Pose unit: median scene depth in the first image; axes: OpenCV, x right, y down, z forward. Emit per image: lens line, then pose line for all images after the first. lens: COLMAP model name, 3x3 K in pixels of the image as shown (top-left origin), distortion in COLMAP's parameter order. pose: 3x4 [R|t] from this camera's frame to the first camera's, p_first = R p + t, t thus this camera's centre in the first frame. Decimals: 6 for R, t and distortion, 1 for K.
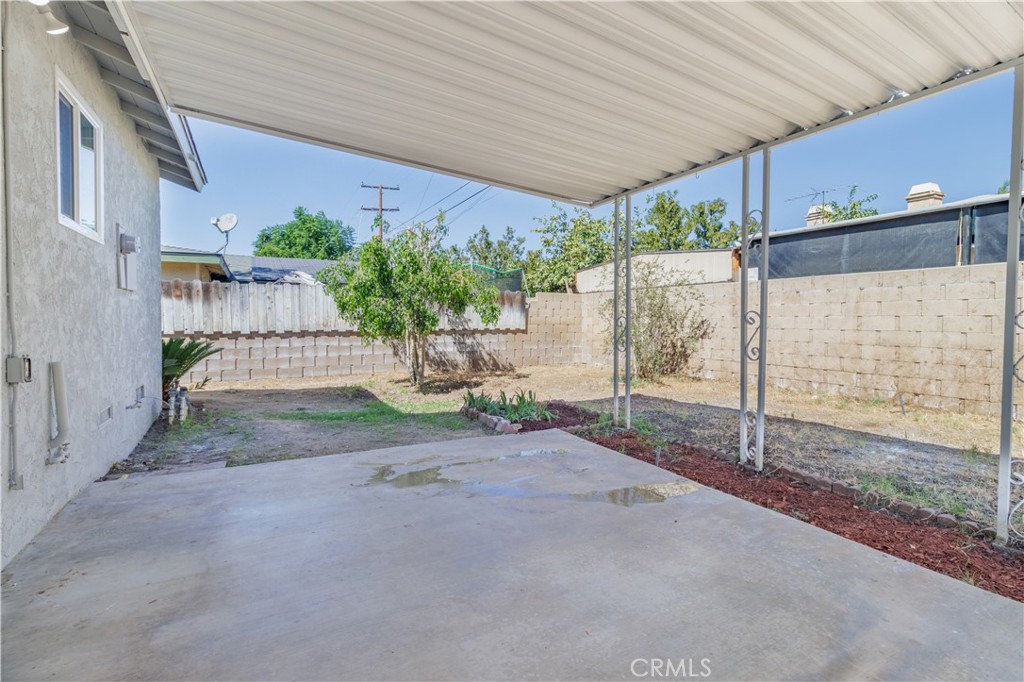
lens RADIAL K [[471.2, 0, 516.1], [0, 471.2, 339.7], [0, 0, 1]] dist [0.002355, -0.000035]
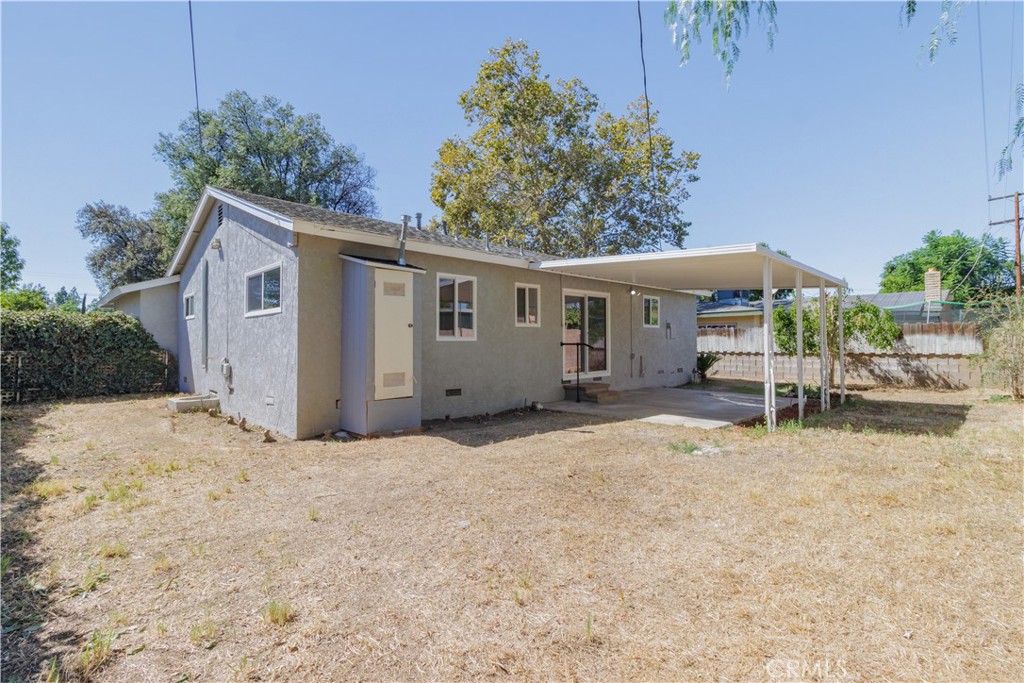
lens RADIAL K [[471.2, 0, 514.4], [0, 471.2, 339.3], [0, 0, 1]] dist [0.002355, -0.000035]
pose [[0.263683, -0.007771, -0.964578, 0.867489], [-0.034491, 0.999252, -0.017479, -0.001986], [0.963993, 0.037878, 0.263218, -0.385291]]
